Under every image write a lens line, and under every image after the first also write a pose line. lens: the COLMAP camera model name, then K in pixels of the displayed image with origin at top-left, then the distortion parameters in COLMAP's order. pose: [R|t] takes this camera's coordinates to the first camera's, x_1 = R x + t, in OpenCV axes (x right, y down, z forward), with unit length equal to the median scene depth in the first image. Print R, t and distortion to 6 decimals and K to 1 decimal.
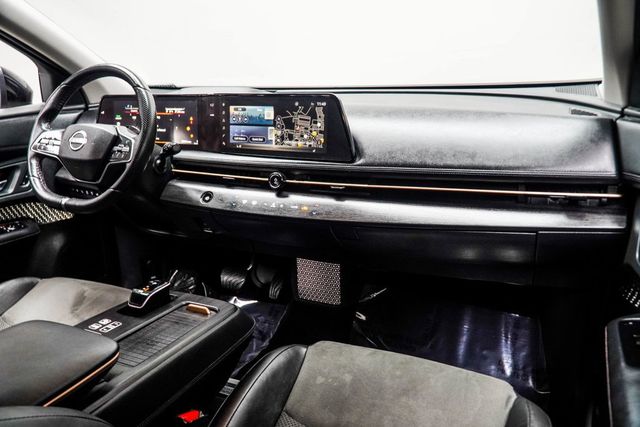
lens RADIAL K [[509.9, 0, 320.0], [0, 509.9, 213.5], [0, 0, 1]] dist [0.001211, -0.000758]
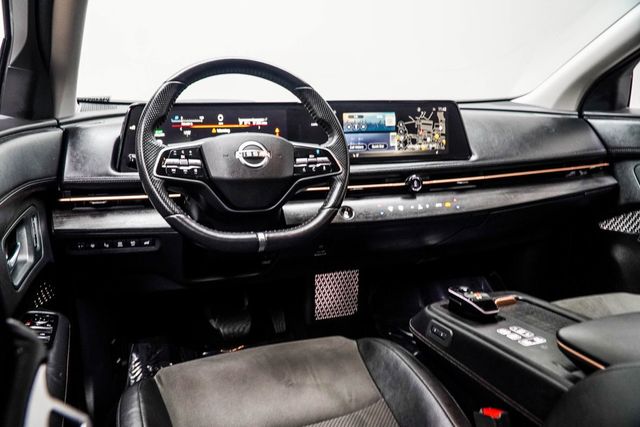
lens RADIAL K [[509.9, 0, 320.0], [0, 509.9, 213.5], [0, 0, 1]] dist [0.001211, -0.000758]
pose [[0.693088, -0.129243, 0.709172, -0.937488], [0.186836, 0.982385, -0.003565, -0.036895], [-0.696219, 0.134970, 0.705026, 0.414886]]
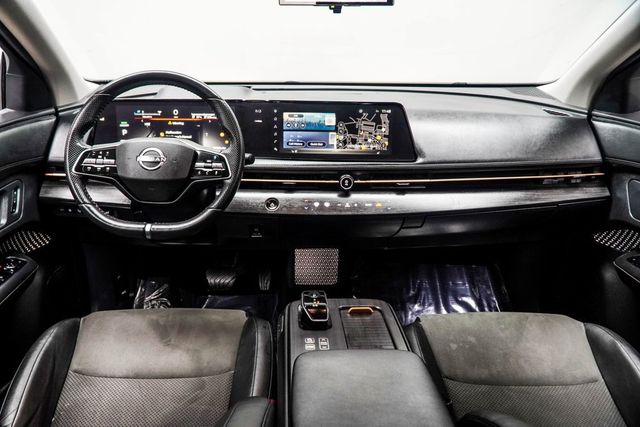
lens RADIAL K [[509.9, 0, 320.0], [0, 509.9, 213.5], [0, 0, 1]] dist [0.001211, -0.000758]
pose [[0.887232, -0.120947, 0.445186, -0.619358], [0.091997, 0.992024, 0.086165, -0.096268], [-0.452057, -0.035492, 0.891283, 0.054445]]
